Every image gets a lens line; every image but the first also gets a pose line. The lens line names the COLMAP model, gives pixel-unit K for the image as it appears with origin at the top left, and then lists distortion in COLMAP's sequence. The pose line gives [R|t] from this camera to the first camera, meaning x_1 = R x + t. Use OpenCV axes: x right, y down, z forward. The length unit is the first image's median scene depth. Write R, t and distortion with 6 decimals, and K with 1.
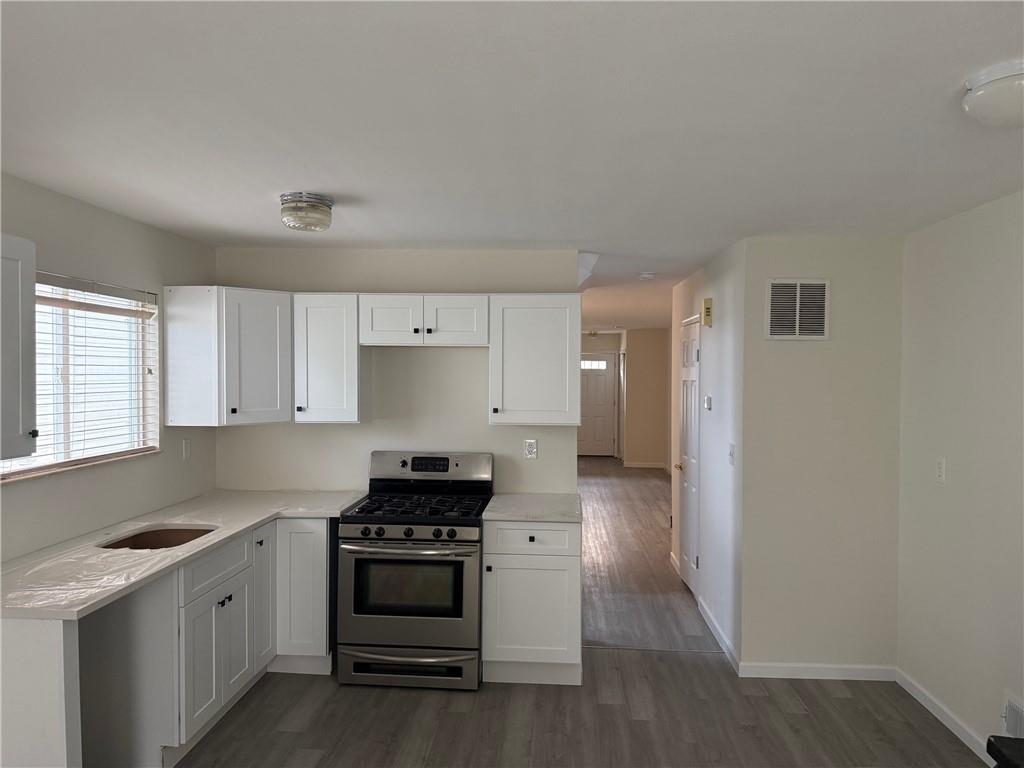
lens RADIAL K [[723.2, 0, 508.8], [0, 723.2, 375.9], [0, 0, 1]] dist [0.056992, -0.075467]
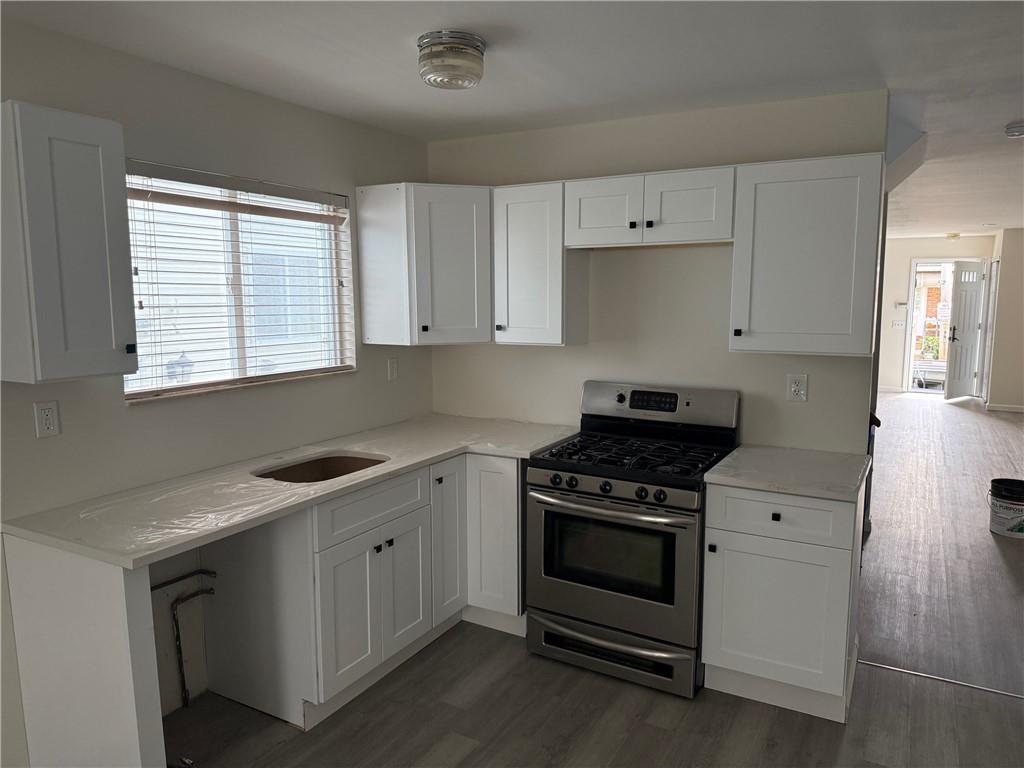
lens RADIAL K [[723.2, 0, 508.0], [0, 723.2, 383.8], [0, 0, 1]] dist [0.056992, -0.075467]
pose [[0.904306, 0.046564, -0.424337, 0.090304], [0.004457, 0.992949, 0.118459, 0.012558], [0.426861, -0.109014, 0.897722, 0.267503]]
